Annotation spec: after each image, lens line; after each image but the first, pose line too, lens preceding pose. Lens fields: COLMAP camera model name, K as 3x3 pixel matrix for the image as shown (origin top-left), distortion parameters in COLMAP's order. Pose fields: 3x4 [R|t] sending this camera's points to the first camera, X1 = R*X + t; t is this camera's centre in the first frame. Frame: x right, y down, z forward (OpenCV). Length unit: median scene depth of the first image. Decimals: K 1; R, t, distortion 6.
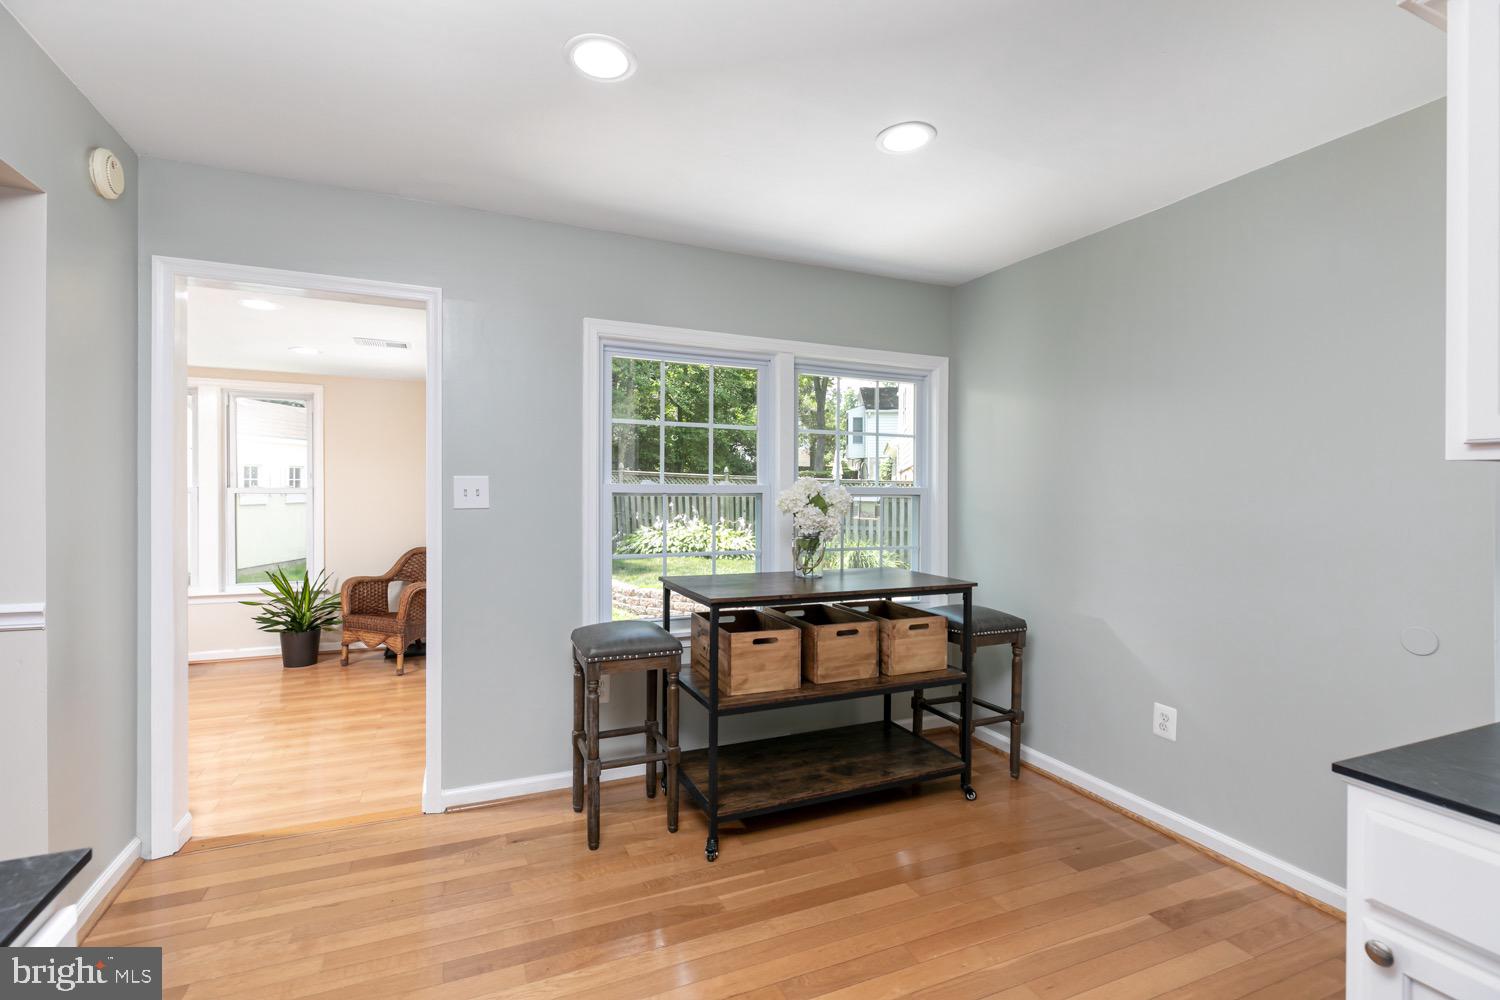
lens RADIAL K [[683.1, 0, 754.8], [0, 683.1, 512.1], [0, 0, 1]] dist [0.003742, 0.000568]
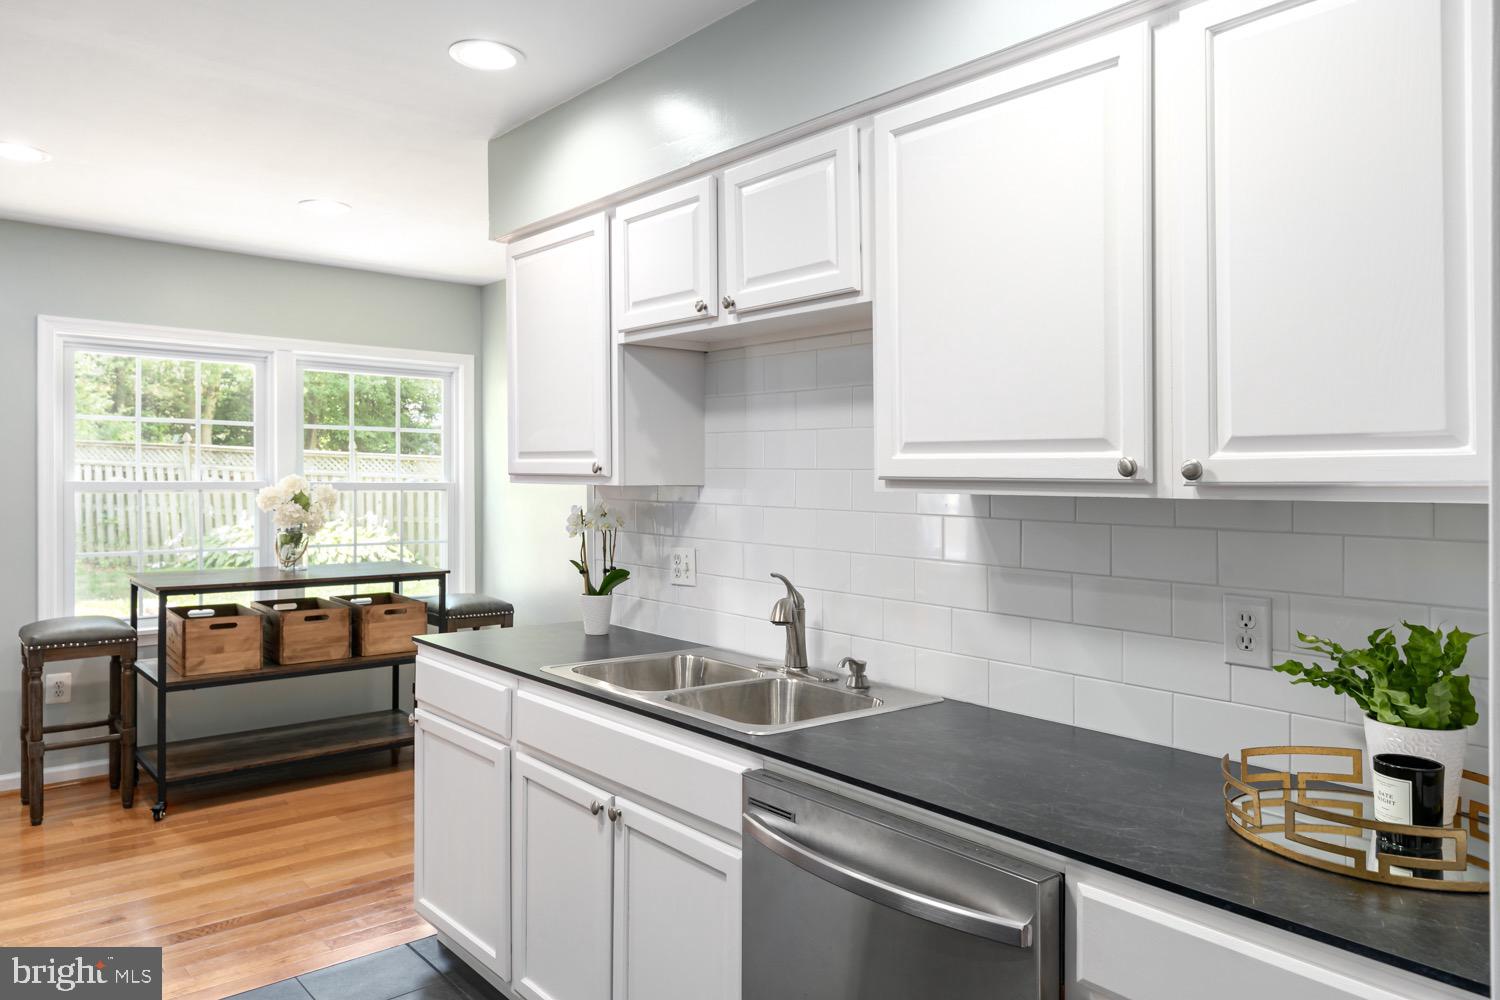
lens RADIAL K [[1017.4, 0, 781.9], [0, 1017.4, 483.2], [0, 0, 1]] dist [0.014882, 0.002078]
pose [[0.953938, -0.000374, 0.300004, 0.337801], [0.005425, 0.999857, -0.016005, -0.010093], [-0.299955, 0.016895, 0.953804, -0.759221]]
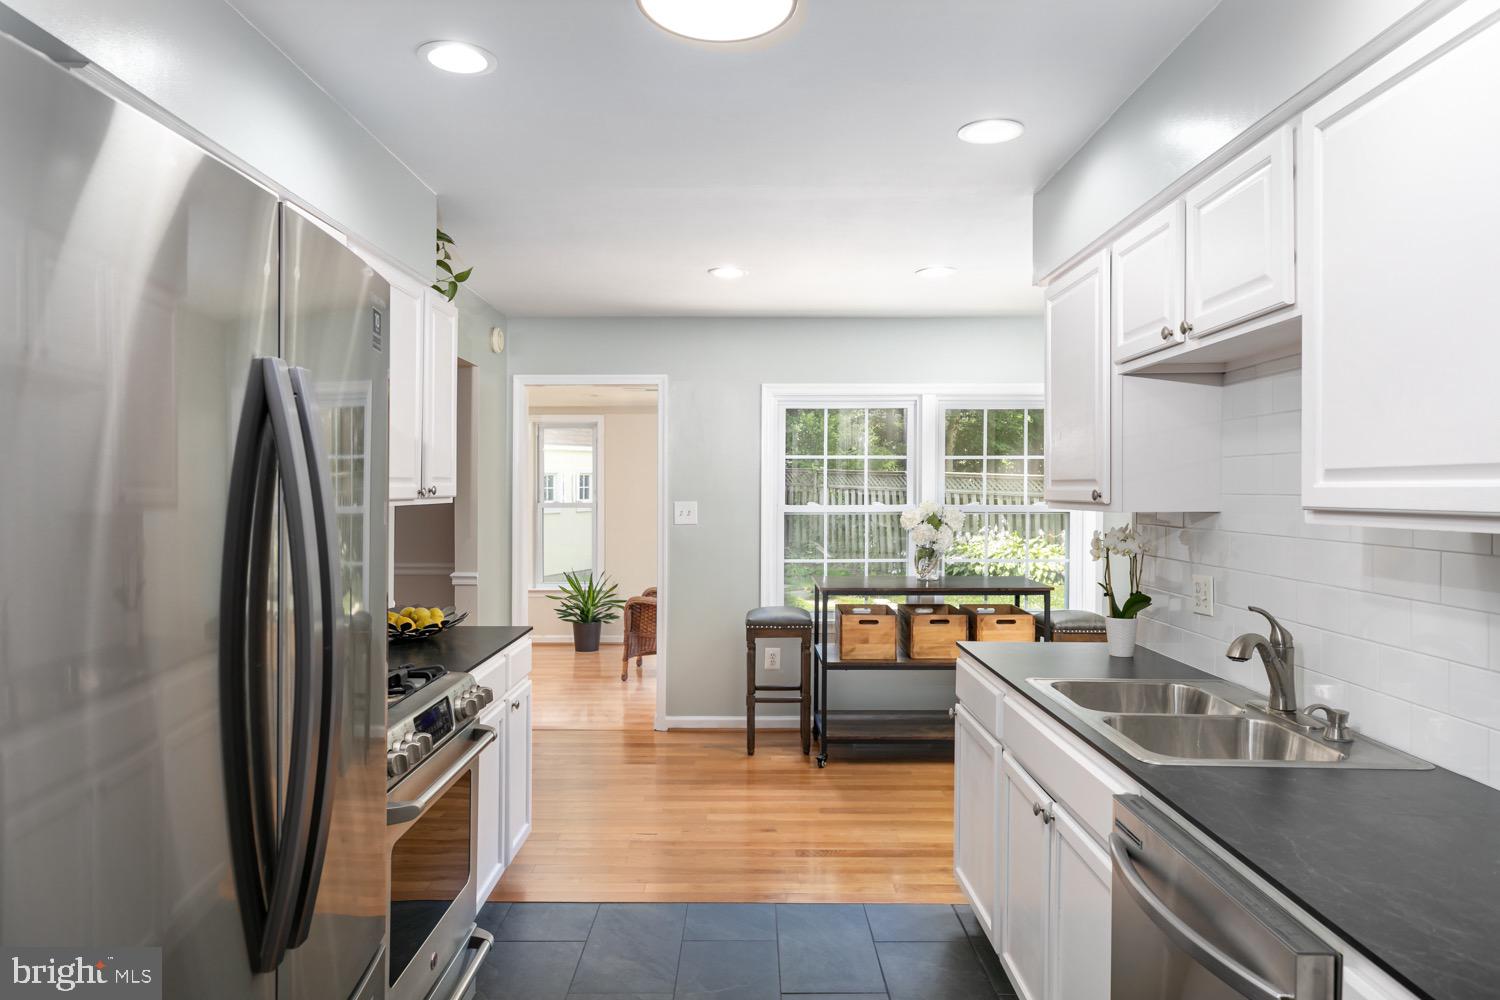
lens RADIAL K [[999.9, 0, 750.0], [0, 999.9, 500.0], [0, 0, 1]] dist [-0.000505, 0.001675]
pose [[0.909742, -0.005146, -0.415143, 0.563271], [-0.002825, 0.999823, -0.018584, -0.017014], [0.415165, 0.018079, 0.909566, -0.830534]]
